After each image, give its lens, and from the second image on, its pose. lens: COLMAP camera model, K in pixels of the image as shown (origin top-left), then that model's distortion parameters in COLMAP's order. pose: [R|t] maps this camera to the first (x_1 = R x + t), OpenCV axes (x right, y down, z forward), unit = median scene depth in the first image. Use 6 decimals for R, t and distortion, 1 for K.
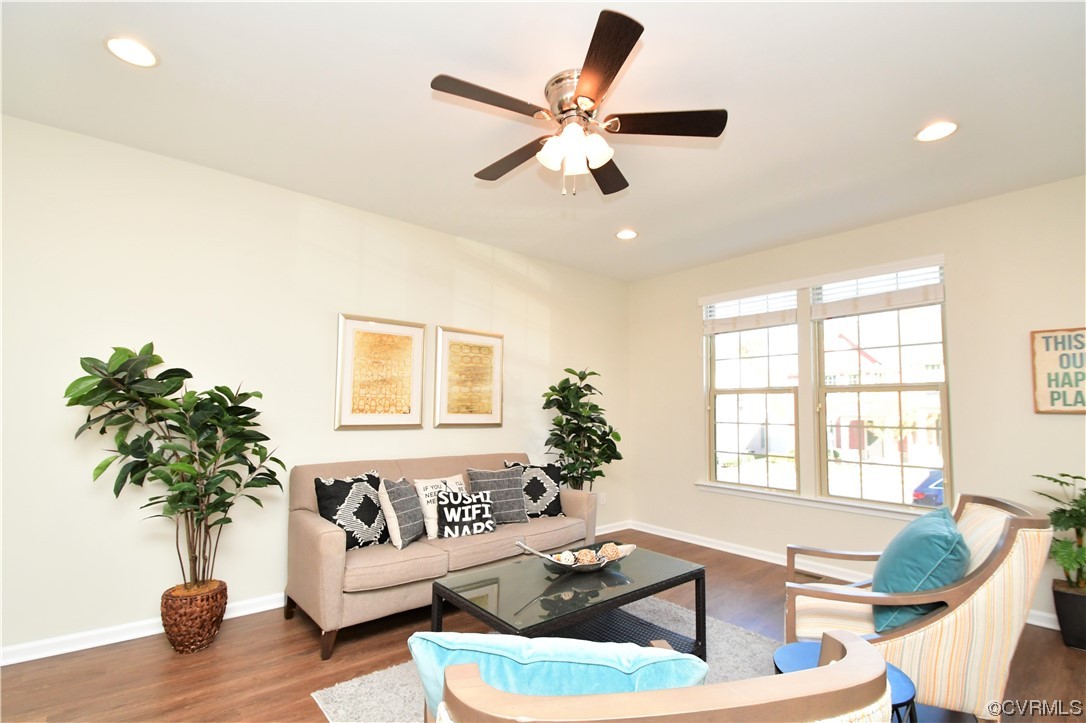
lens RADIAL K [[487.3, 0, 540.6], [0, 487.3, 374.9], [0, 0, 1]] dist [0.001462, 0.000226]
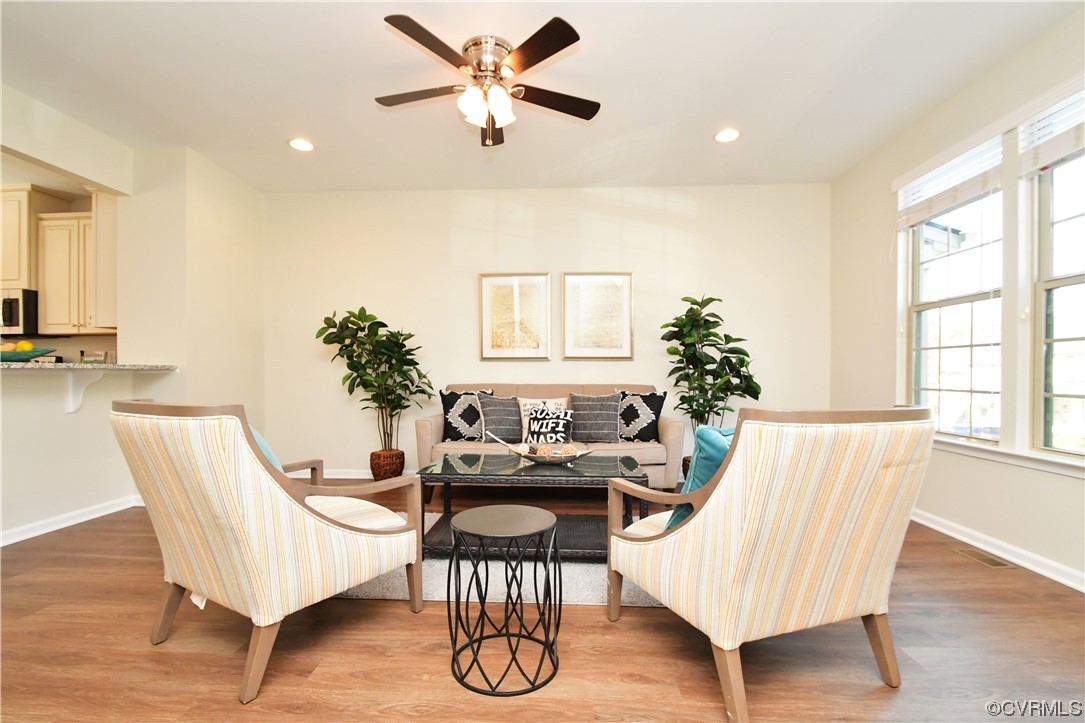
lens RADIAL K [[498.7, 0, 539.4], [0, 498.7, 380.1], [0, 0, 1]] dist [0.000631, -0.010178]
pose [[0.732927, -0.000237, -0.680308, 0.603850], [0.059766, 0.996156, 0.064042, 0.081859], [0.677677, -0.087597, 0.730124, 0.088887]]
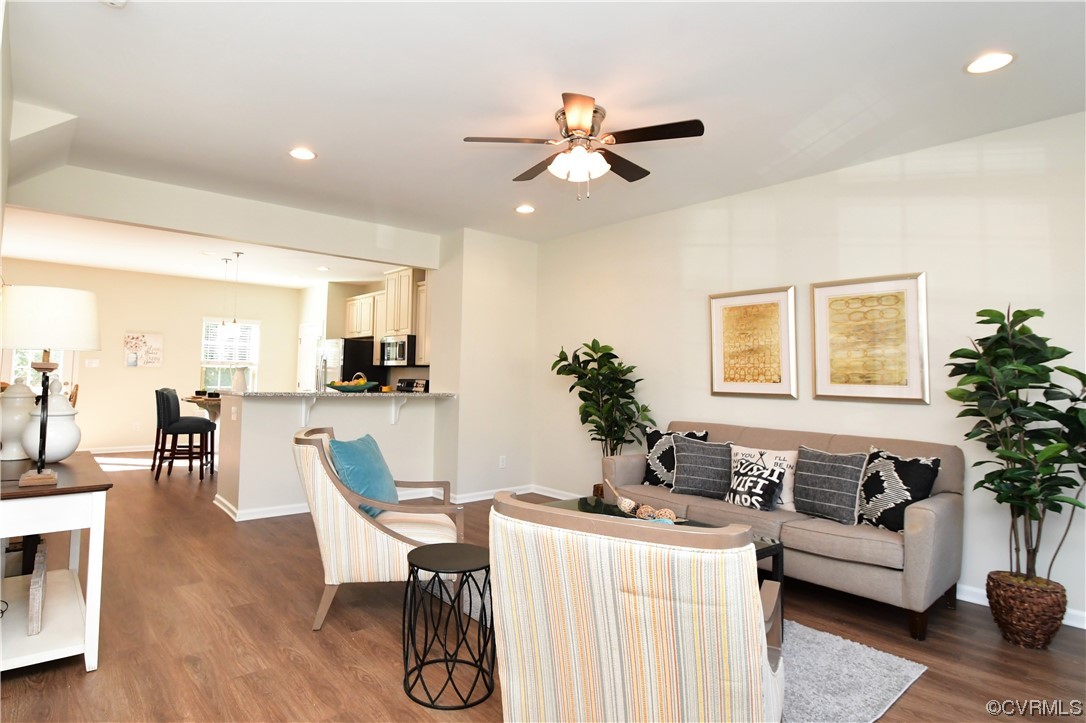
lens RADIAL K [[574.2, 0, 477.5], [0, 574.2, 334.4], [0, 0, 1]] dist [0.002545, -0.014521]
pose [[-0.044881, -0.082871, -0.995549, 0.922849], [0.054422, 0.994871, -0.085268, 0.050555], [0.997509, -0.058007, -0.040141, 0.476311]]
